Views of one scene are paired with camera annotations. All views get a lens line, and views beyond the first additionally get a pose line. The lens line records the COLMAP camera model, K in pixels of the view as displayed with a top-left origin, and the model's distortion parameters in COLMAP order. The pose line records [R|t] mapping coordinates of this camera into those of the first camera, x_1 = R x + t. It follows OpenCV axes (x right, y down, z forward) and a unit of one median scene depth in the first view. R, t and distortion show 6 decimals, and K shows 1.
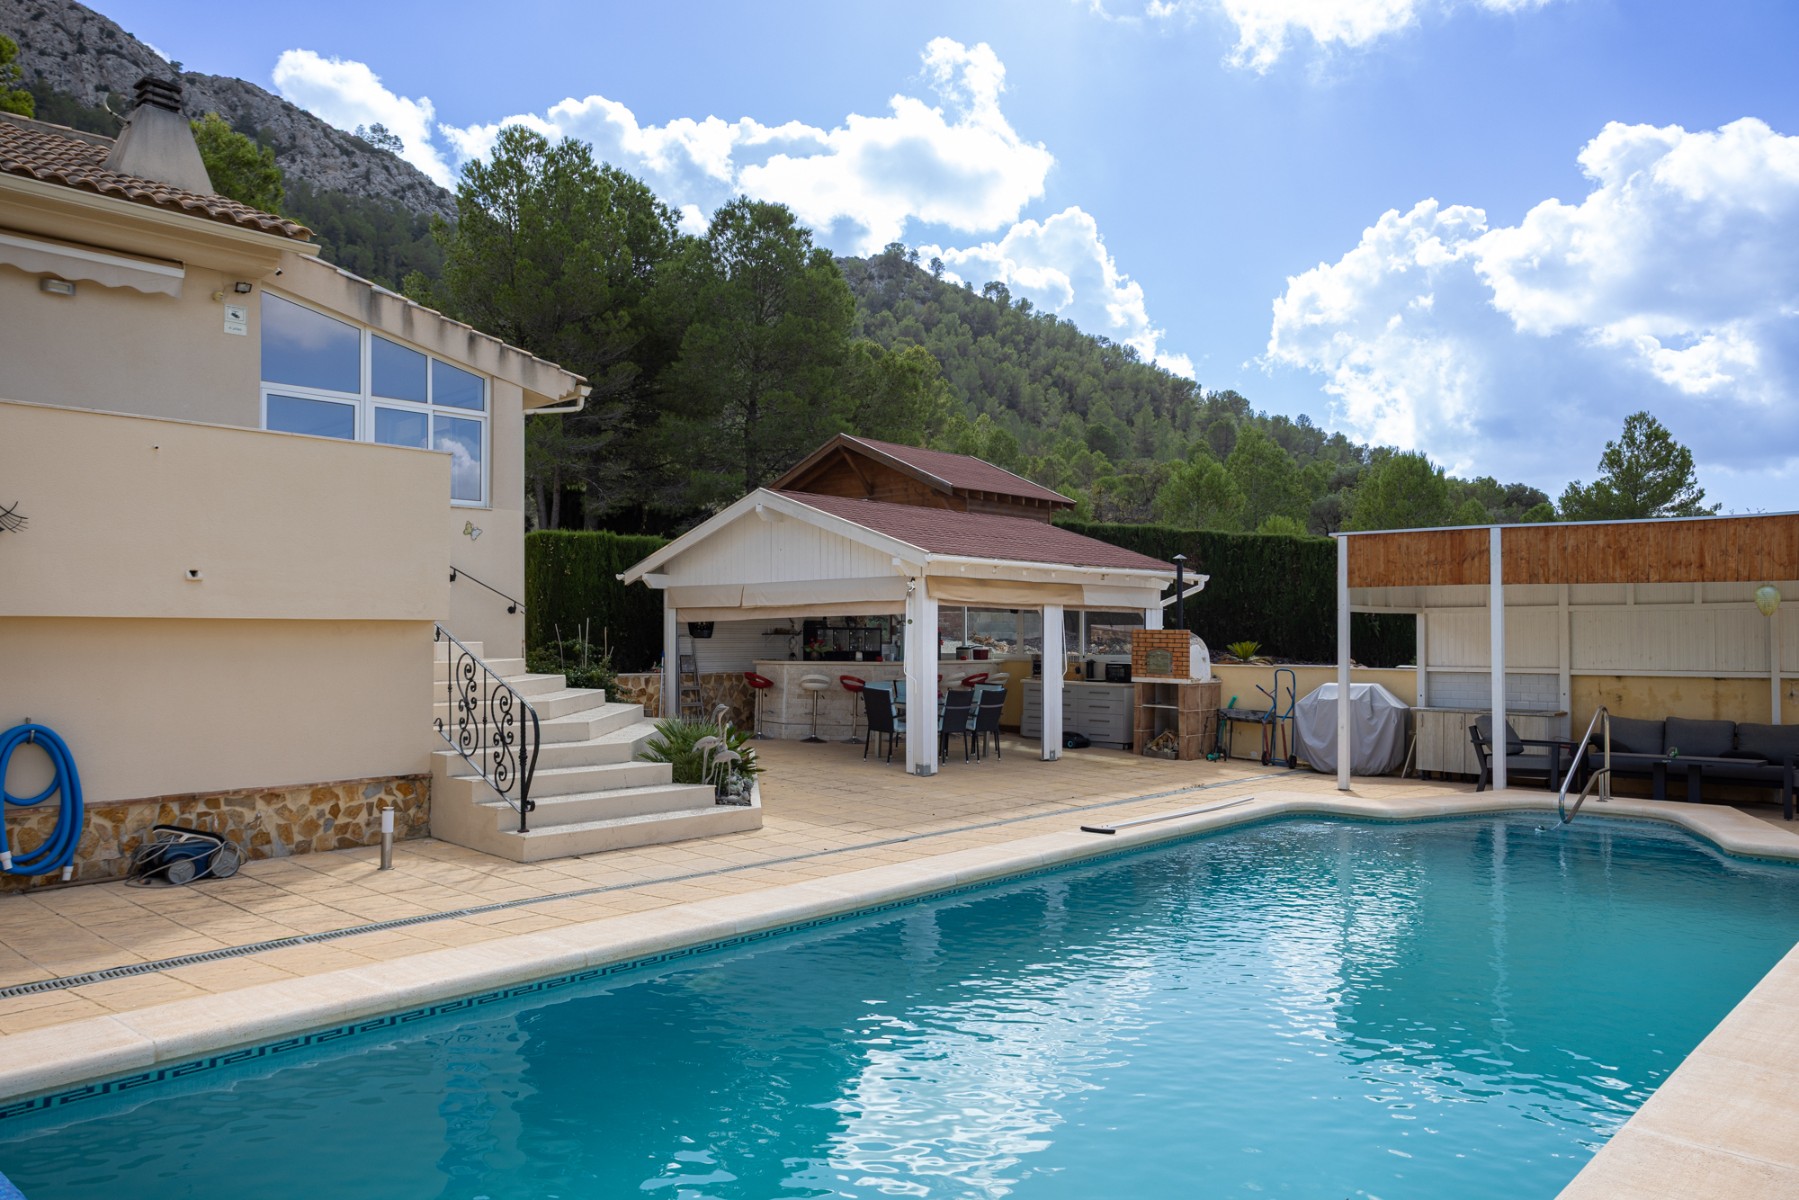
lens RADIAL K [[1346.0, 0, 936.0], [0, 1346.0, 542.5], [0, 0, 1]] dist [-0.028526, 0.075096]
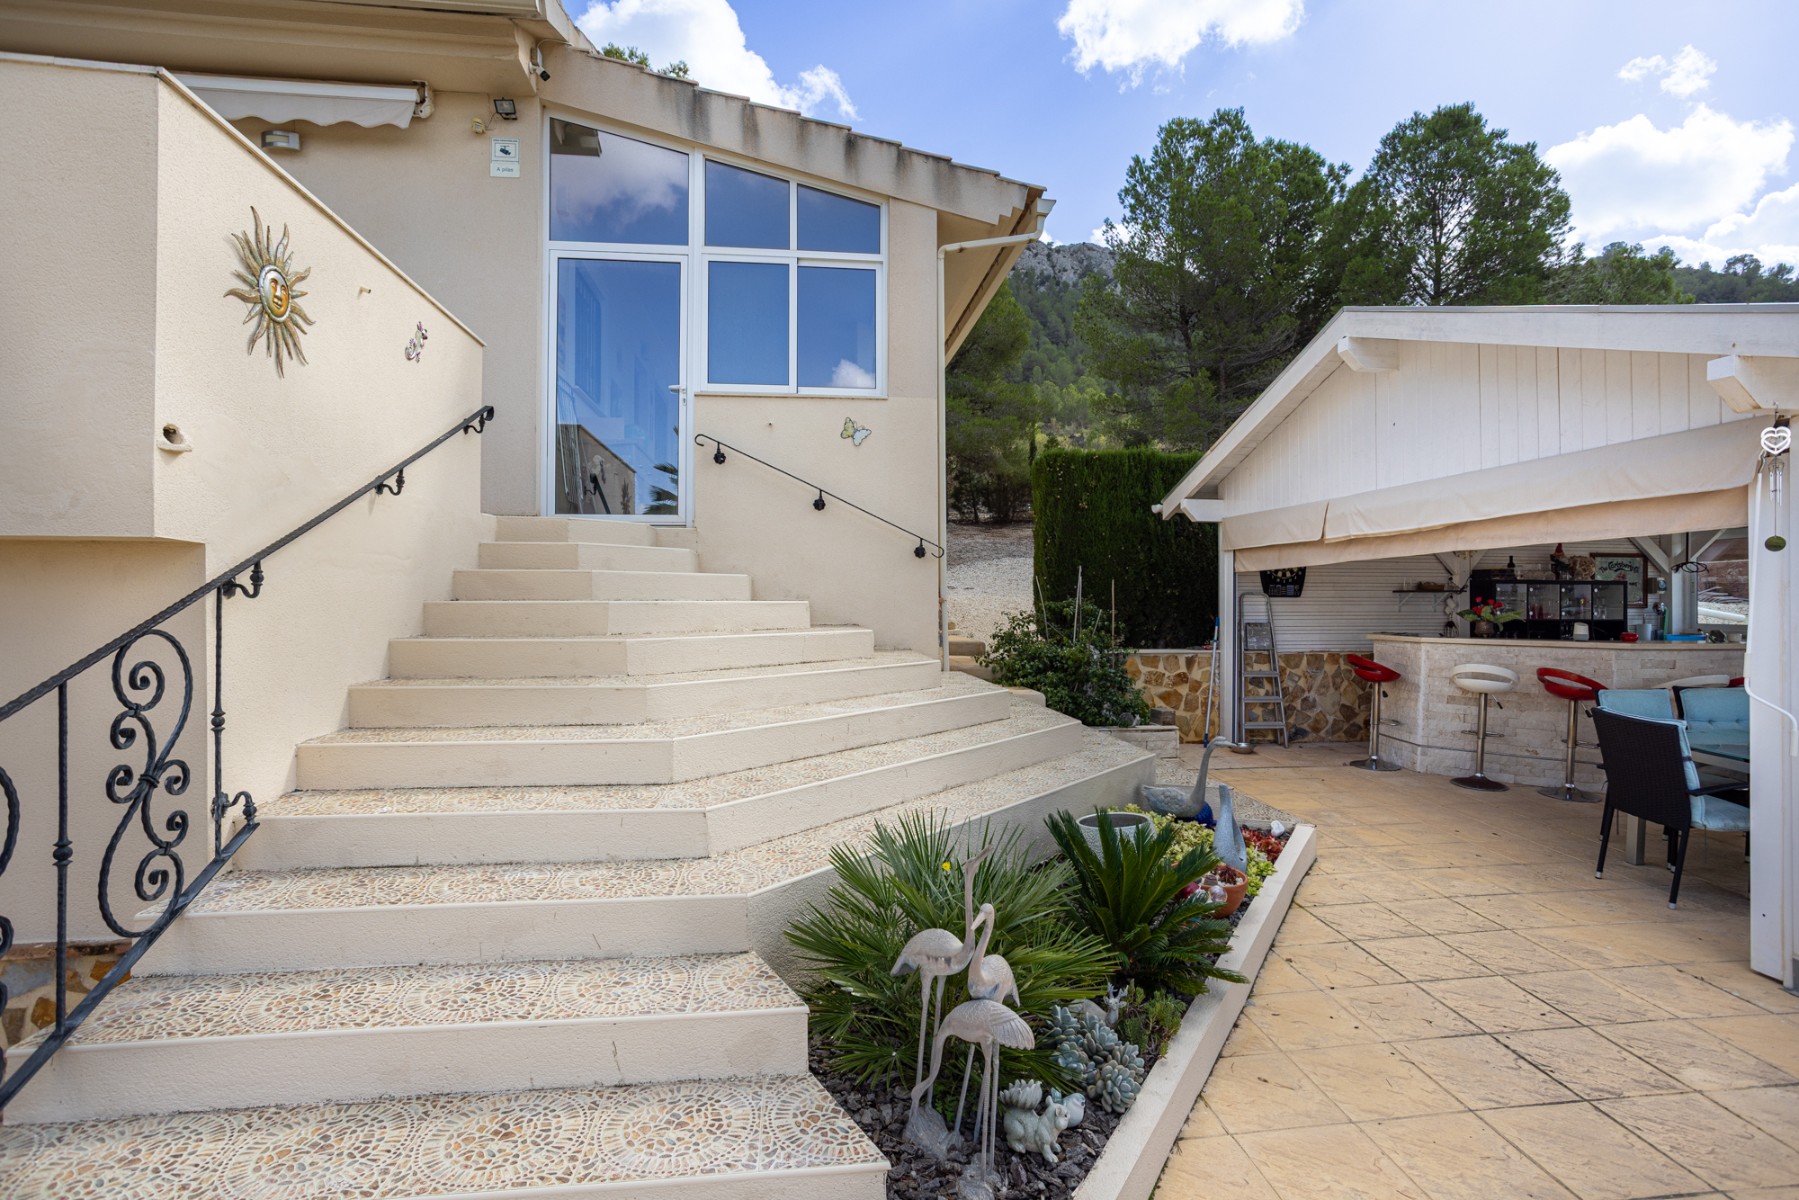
lens RADIAL K [[890.6, 0, 953.2], [0, 890.6, 567.7], [0, 0, 1]] dist [-0.041102, 0.051939]
pose [[0.777390, -0.019063, -0.628730, -0.029450], [0.040919, 0.998956, 0.020307, 0.042338], [0.627687, -0.041513, 0.777358, 0.576366]]
